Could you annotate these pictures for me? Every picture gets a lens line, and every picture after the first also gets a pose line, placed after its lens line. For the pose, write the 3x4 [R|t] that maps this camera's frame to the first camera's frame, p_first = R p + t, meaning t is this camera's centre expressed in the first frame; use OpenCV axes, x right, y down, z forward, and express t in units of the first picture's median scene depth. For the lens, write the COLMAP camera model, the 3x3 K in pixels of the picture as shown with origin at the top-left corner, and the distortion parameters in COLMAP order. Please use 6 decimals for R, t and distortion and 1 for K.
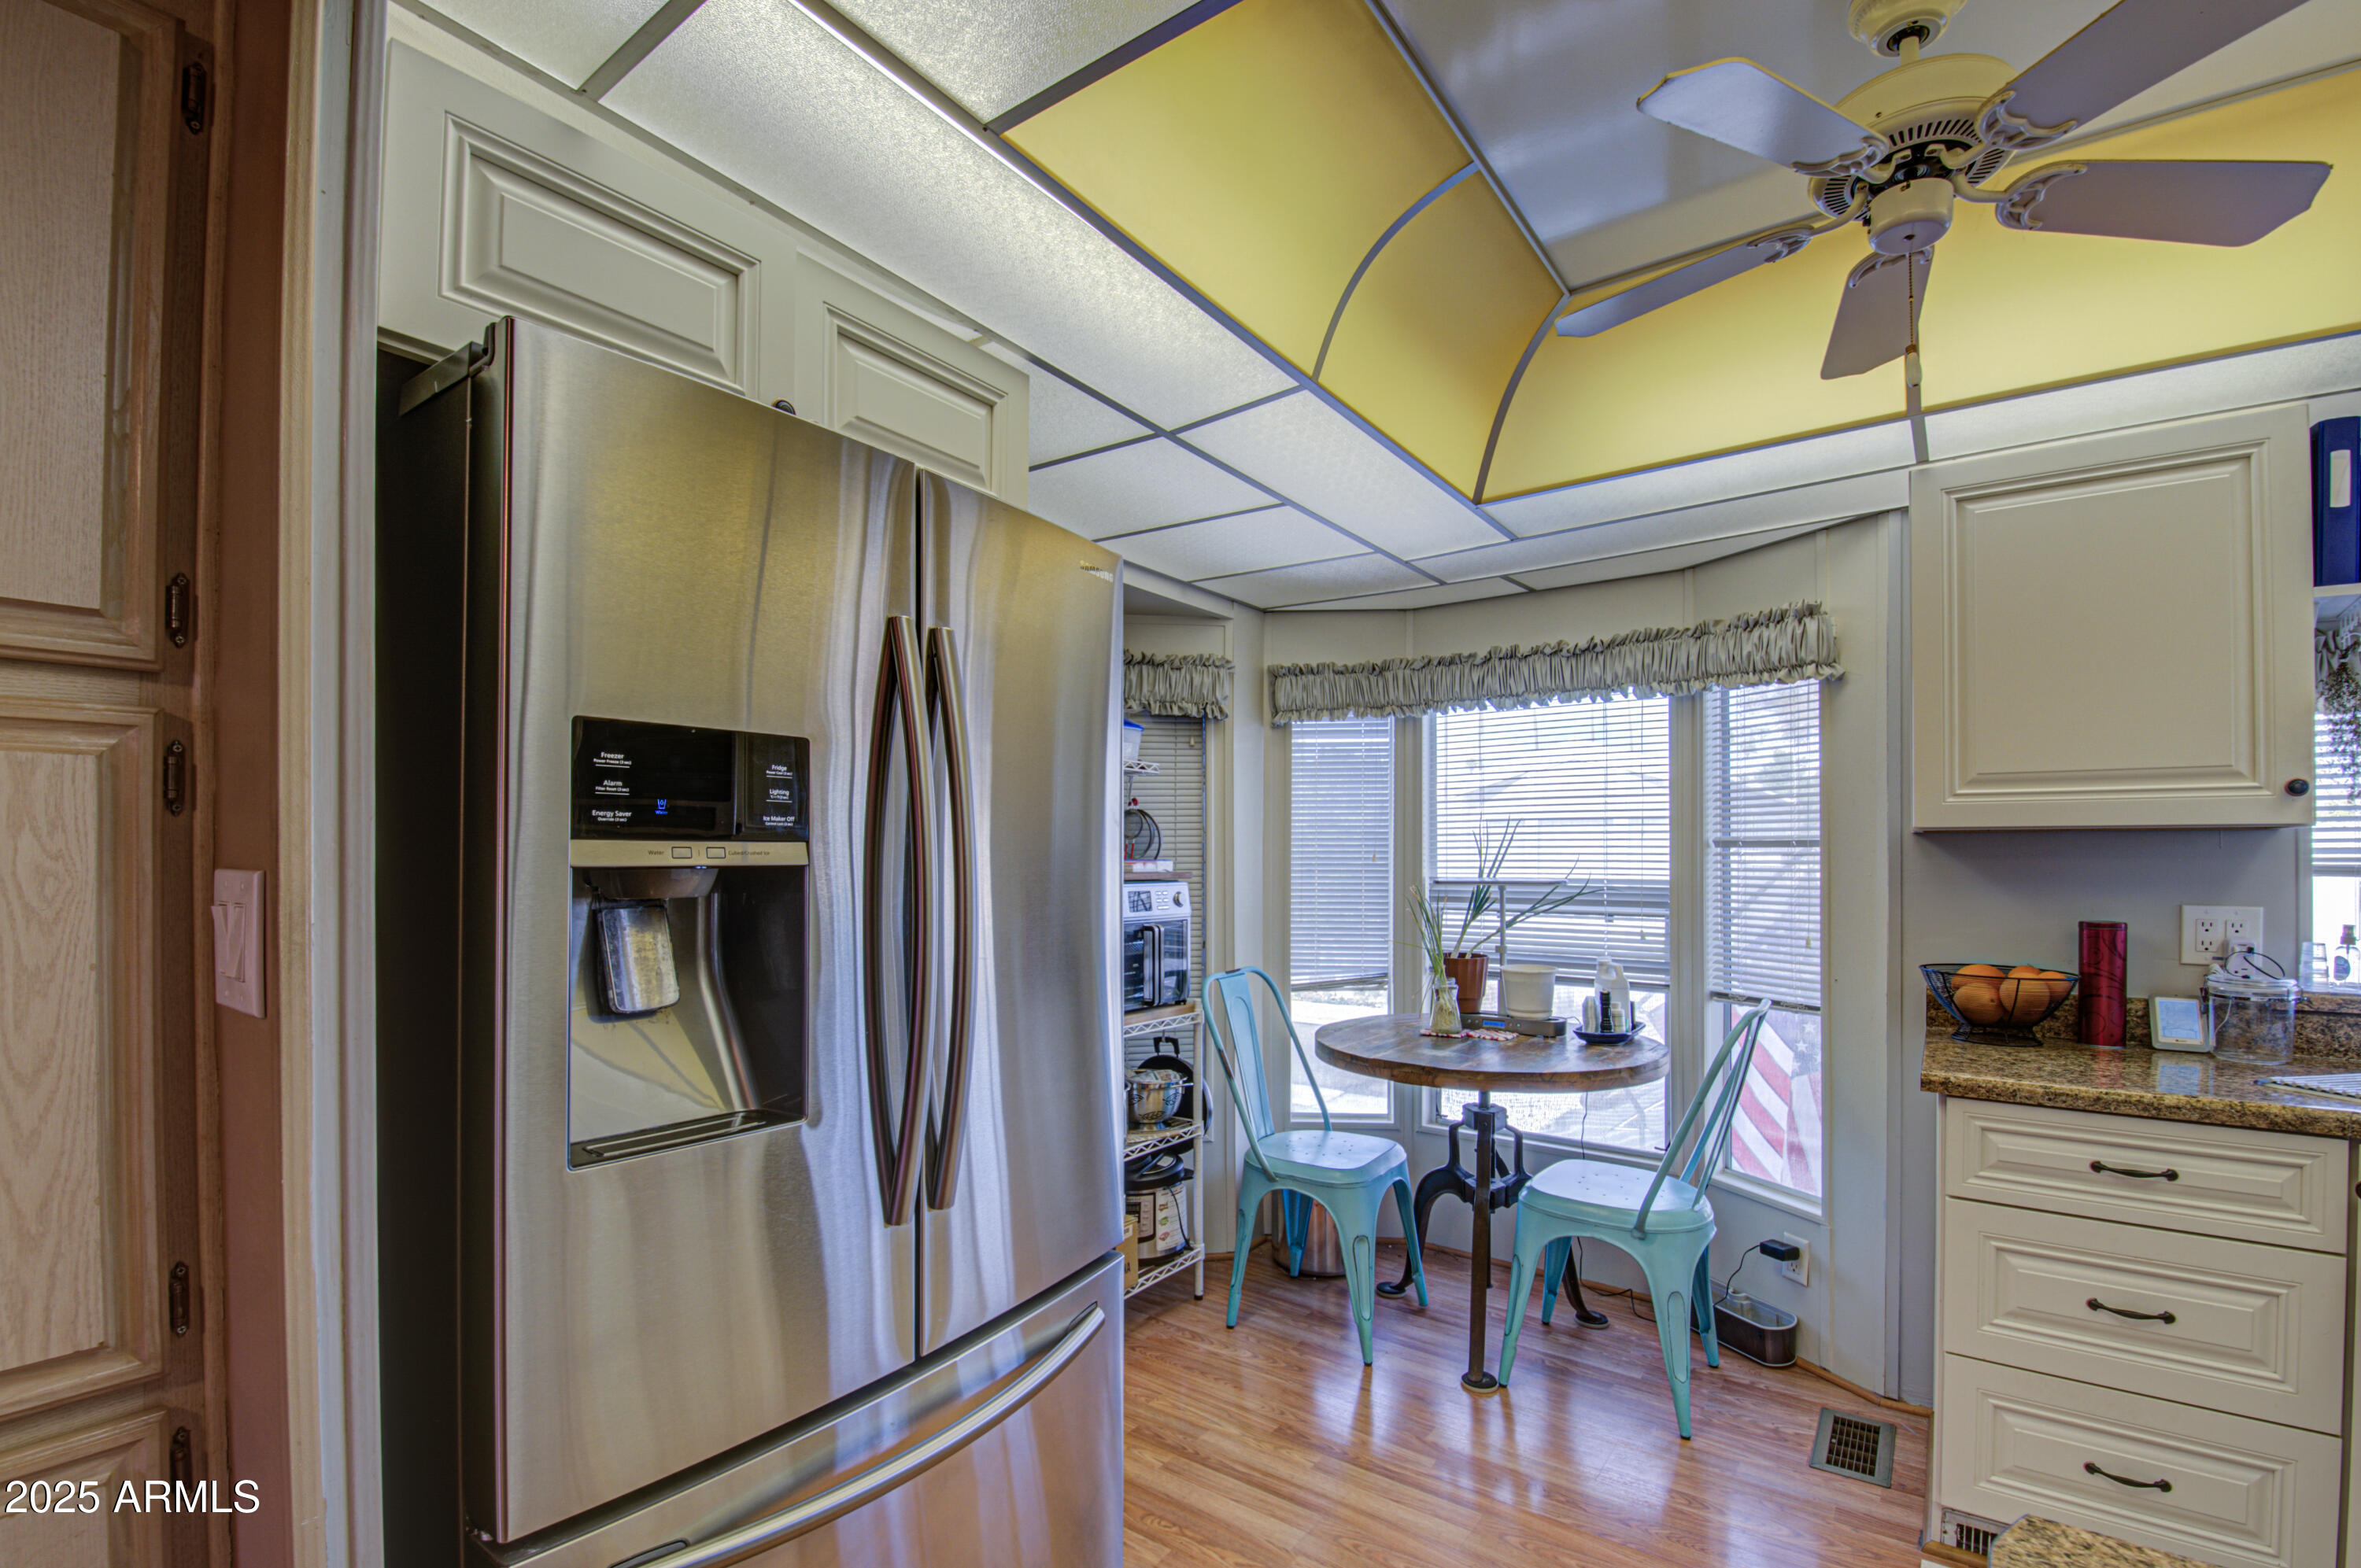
lens RADIAL K [[1042.2, 0, 1156.6], [0, 1042.2, 847.3], [0, 0, 1]] dist [0.016192, -0.021577]
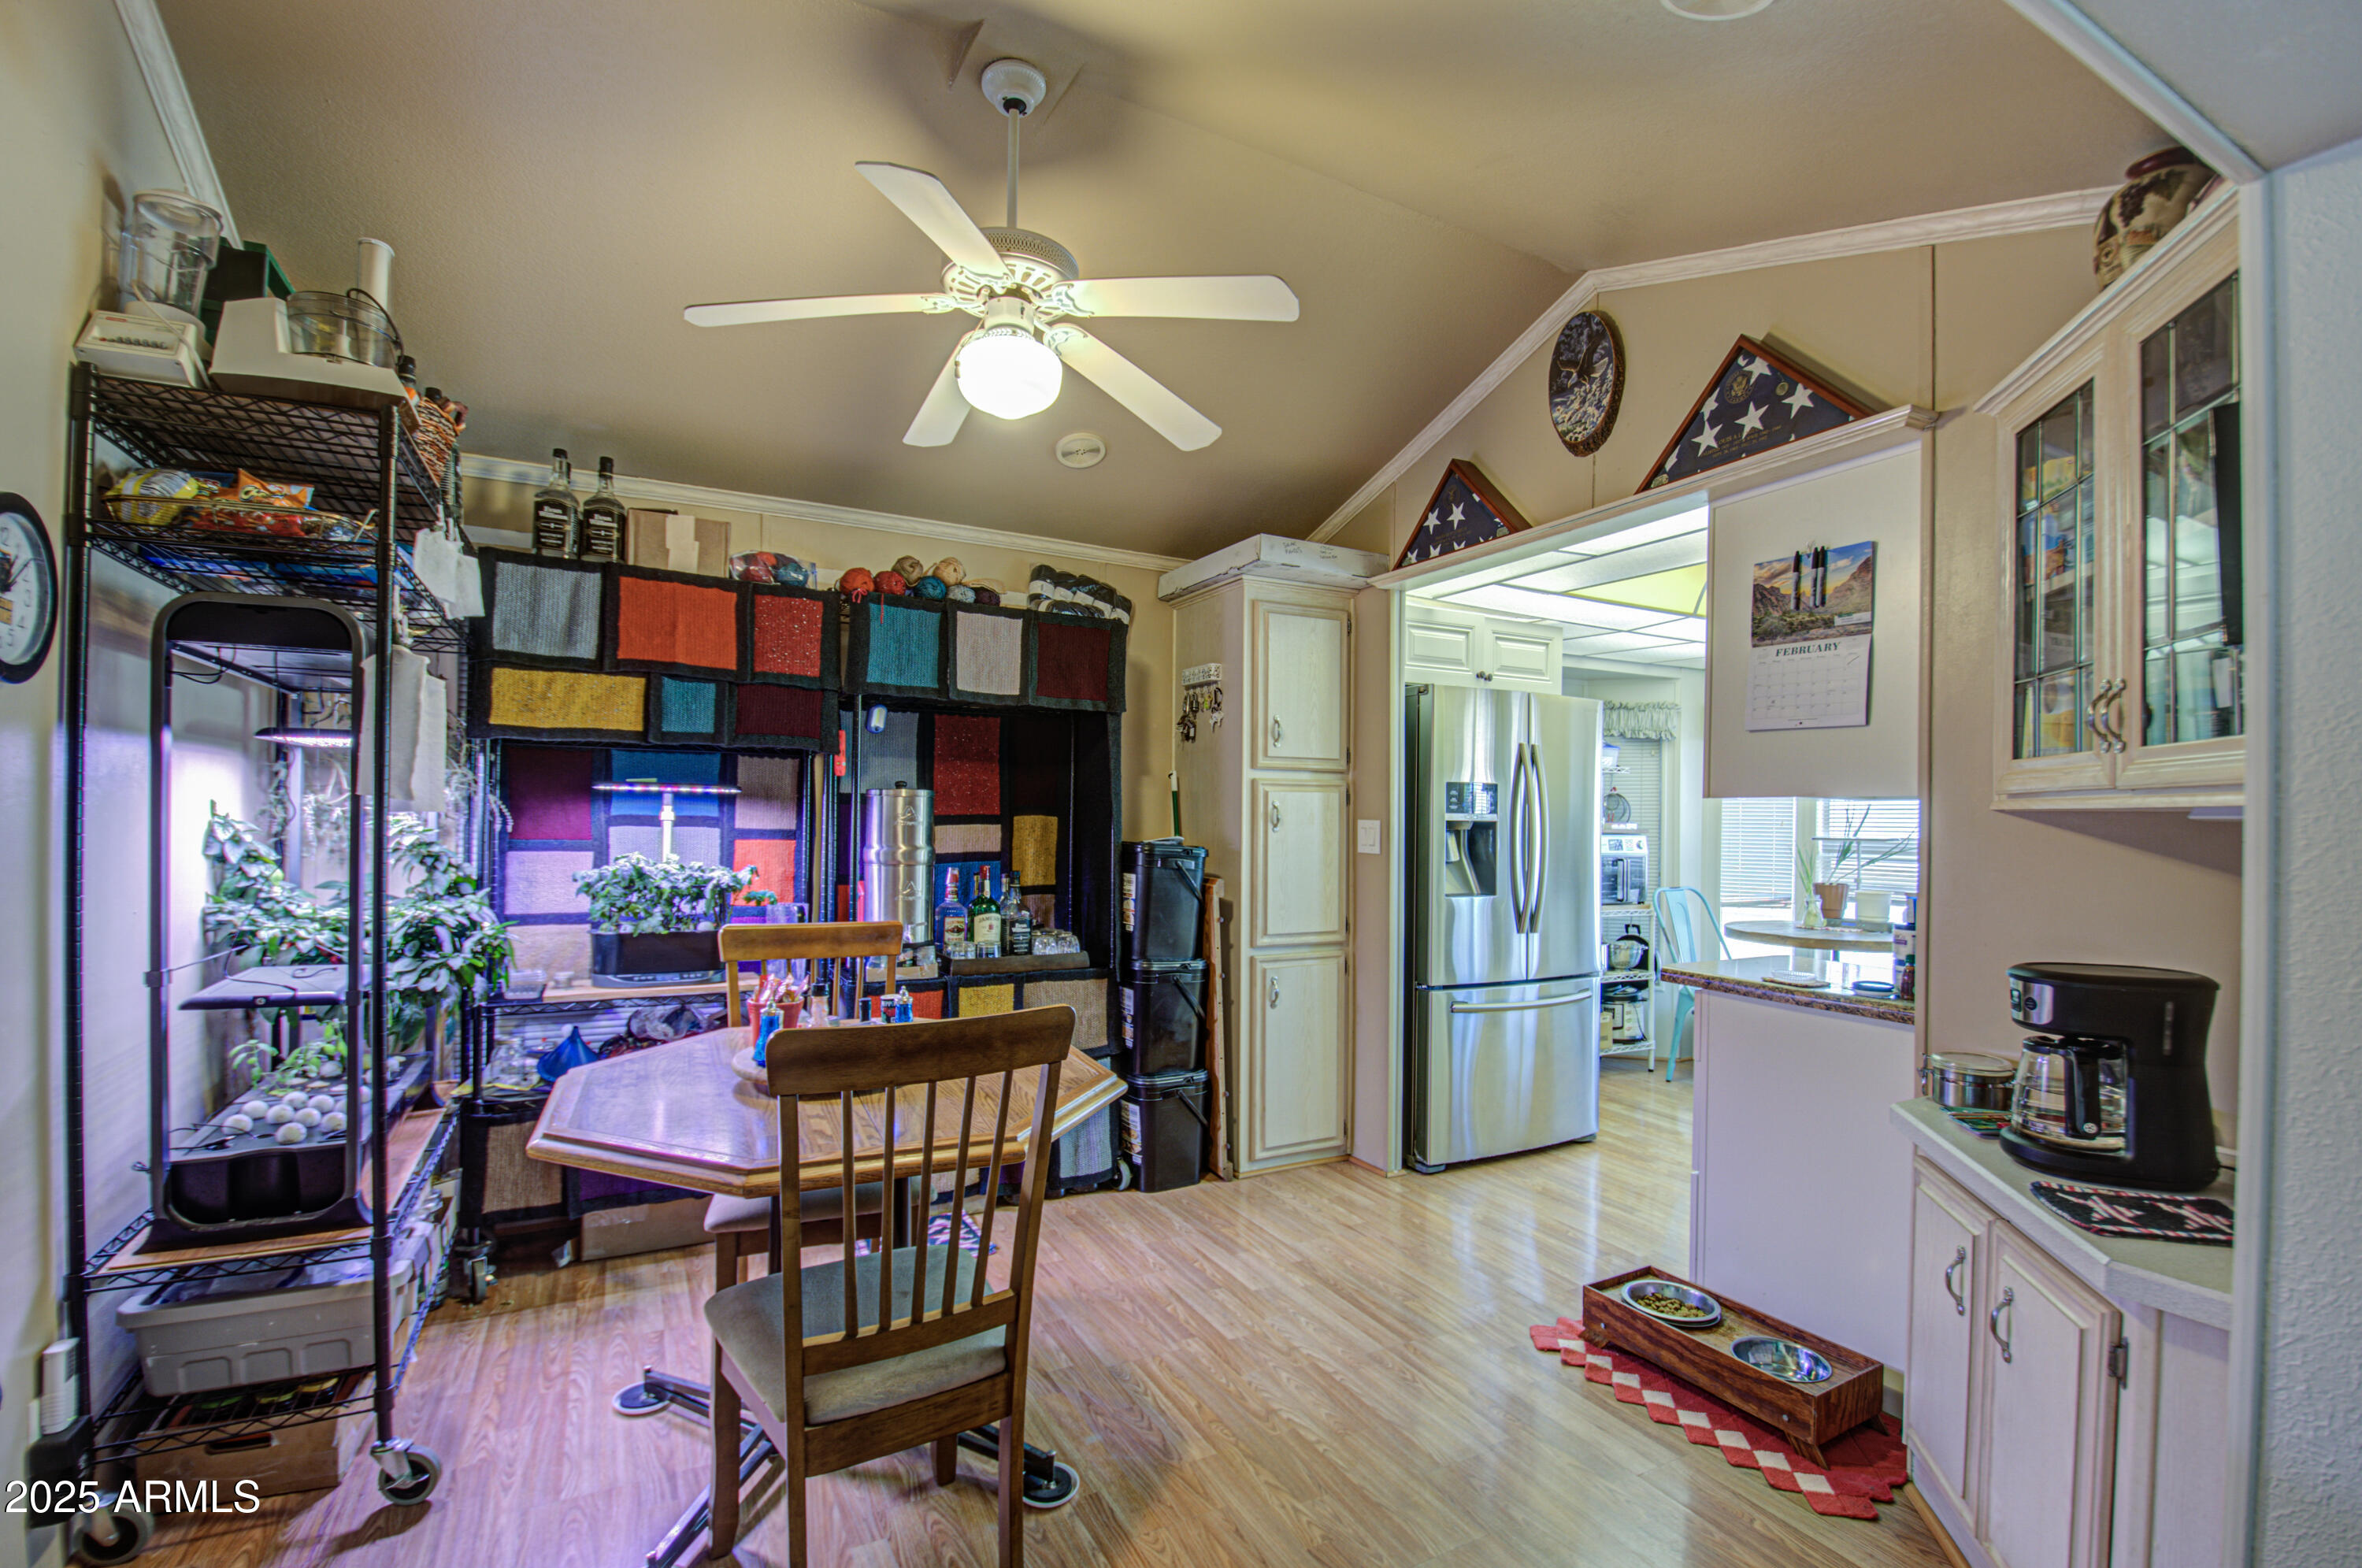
lens RADIAL K [[1039.9, 0, 1161.2], [0, 1039.9, 804.9], [0, 0, 1]] dist [0.015418, -0.021663]
pose [[0.901490, 0.007242, -0.432738, 0.056505], [-0.008709, 0.999961, -0.001410, -0.008913], [0.432711, 0.005040, 0.901518, -1.006806]]
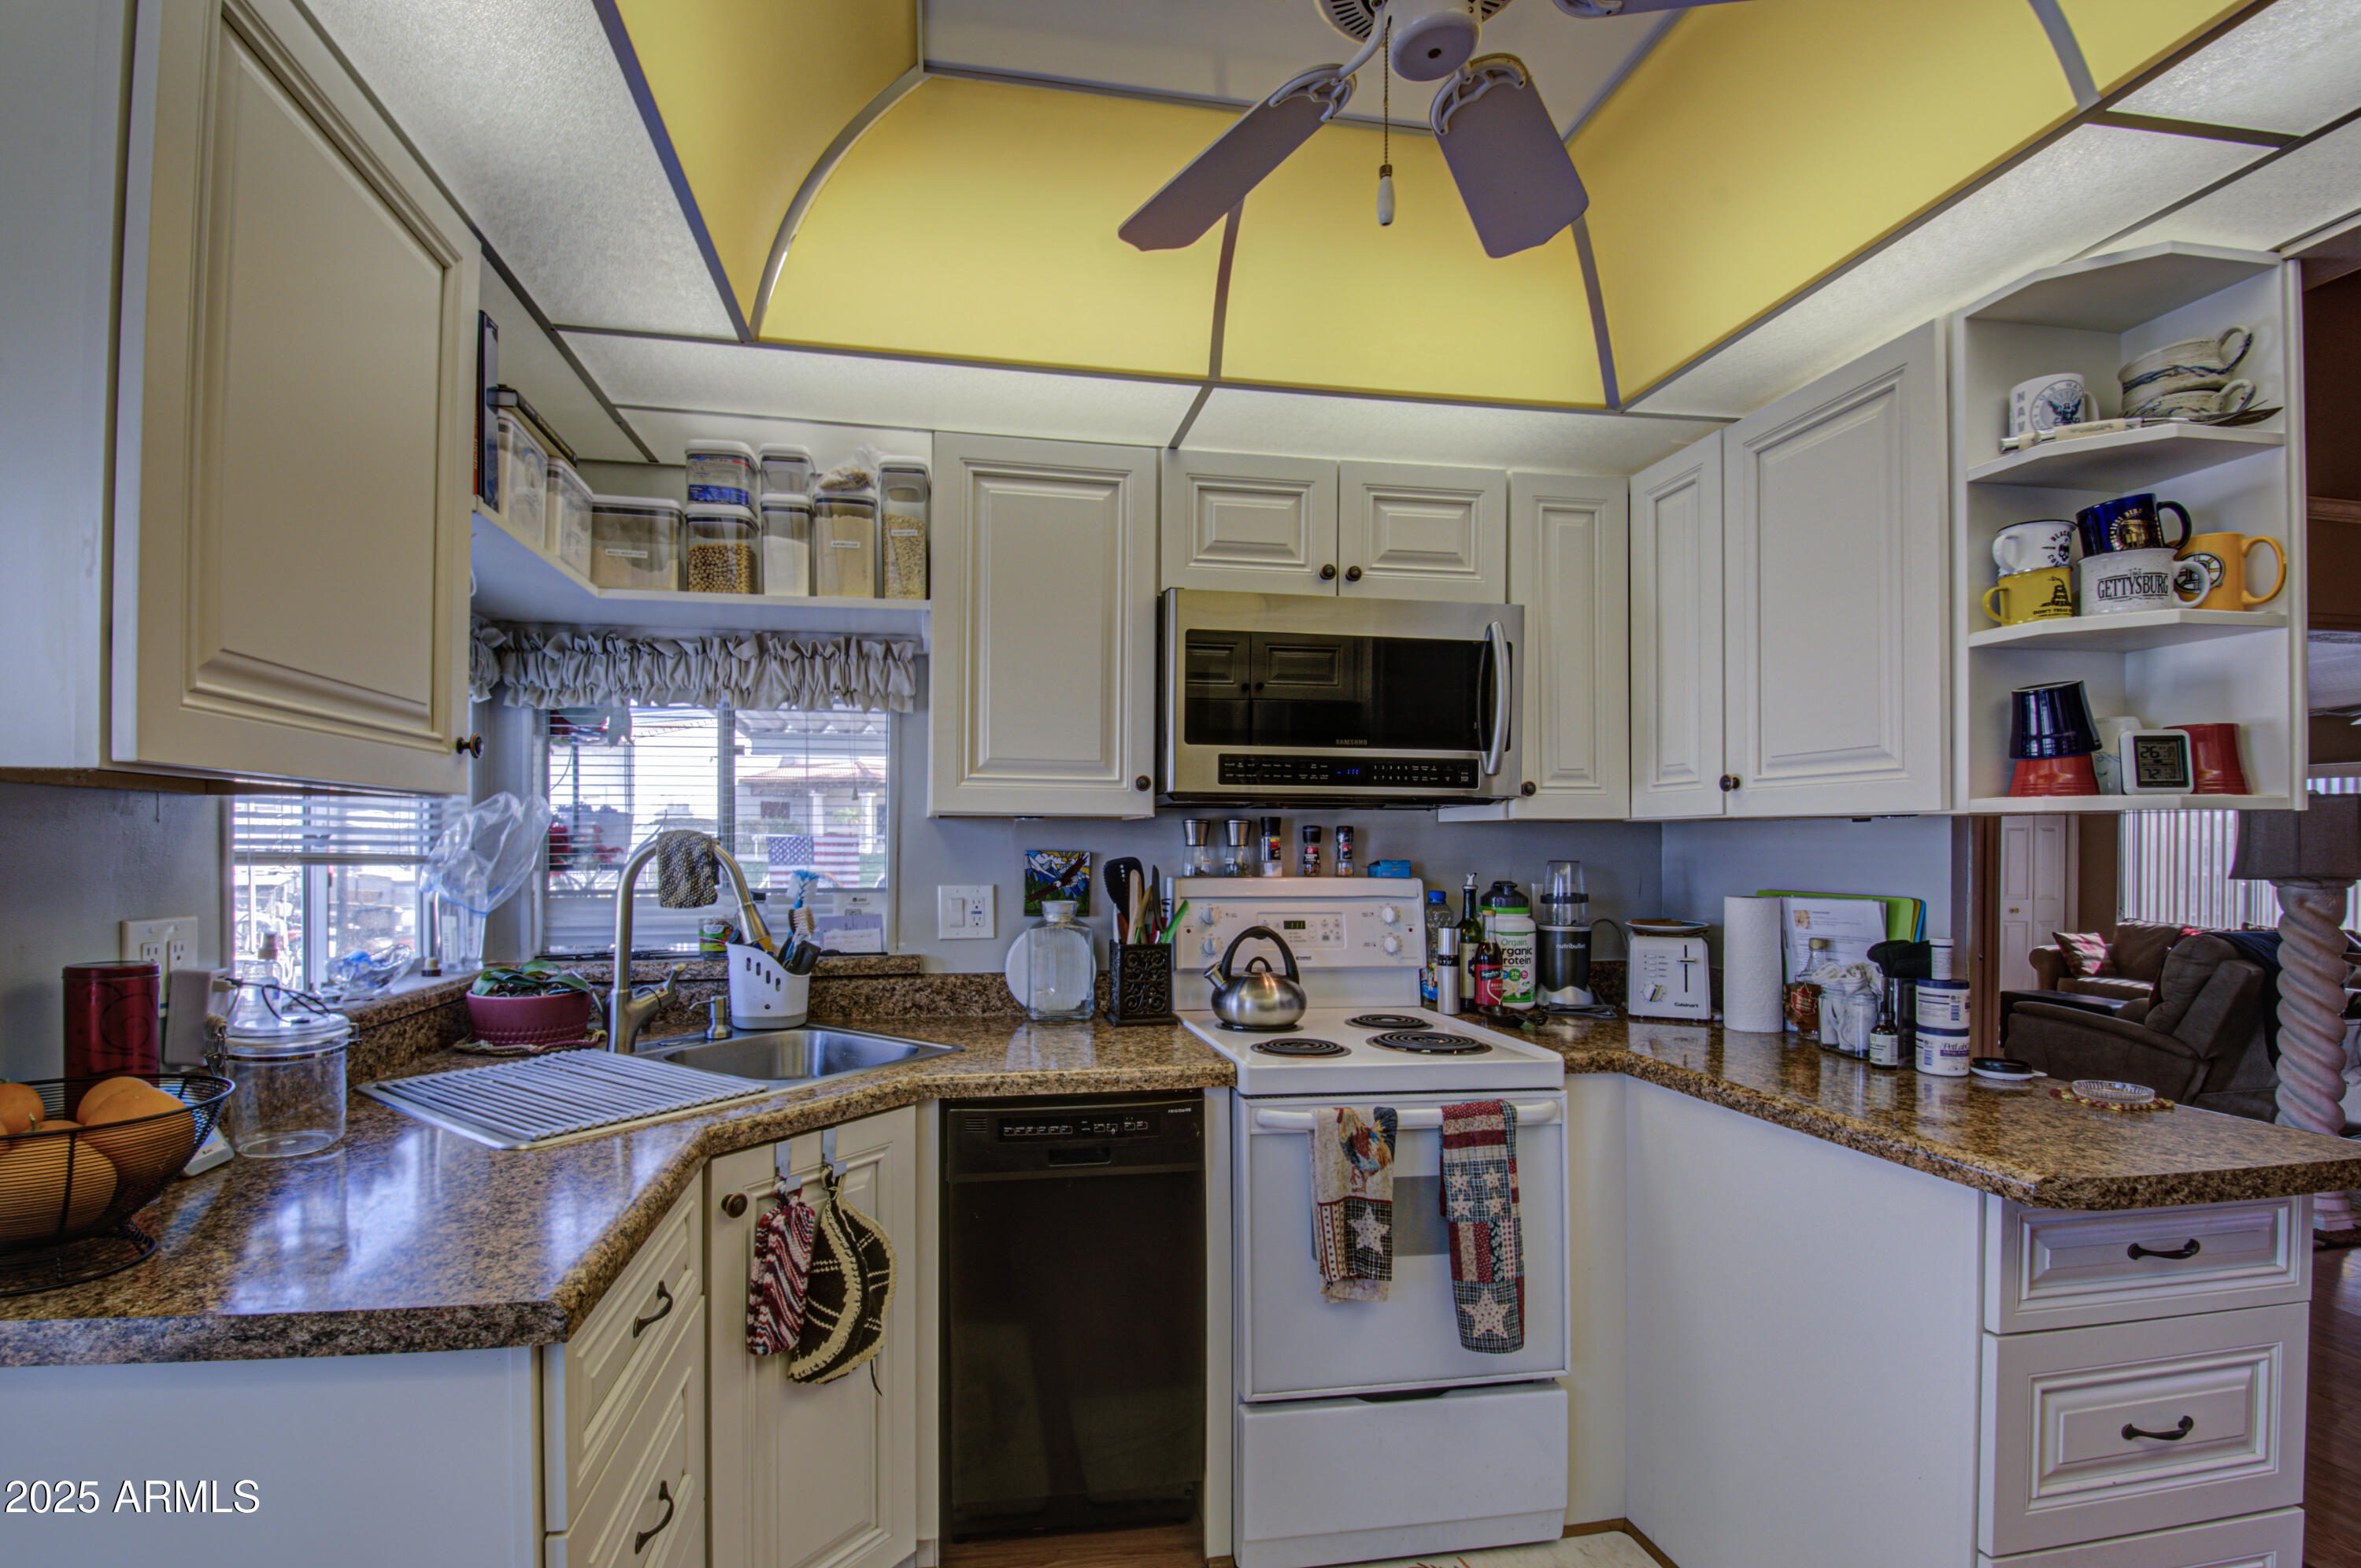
lens RADIAL K [[1042.3, 0, 1156.6], [0, 1042.3, 847.3], [0, 0, 1]] dist [0.016192, -0.021577]
pose [[-0.720555, -0.009437, 0.693333, 0.147664], [-0.014266, 0.999897, -0.001217, 0.005789], [-0.693251, -0.010768, -0.720616, 0.786050]]
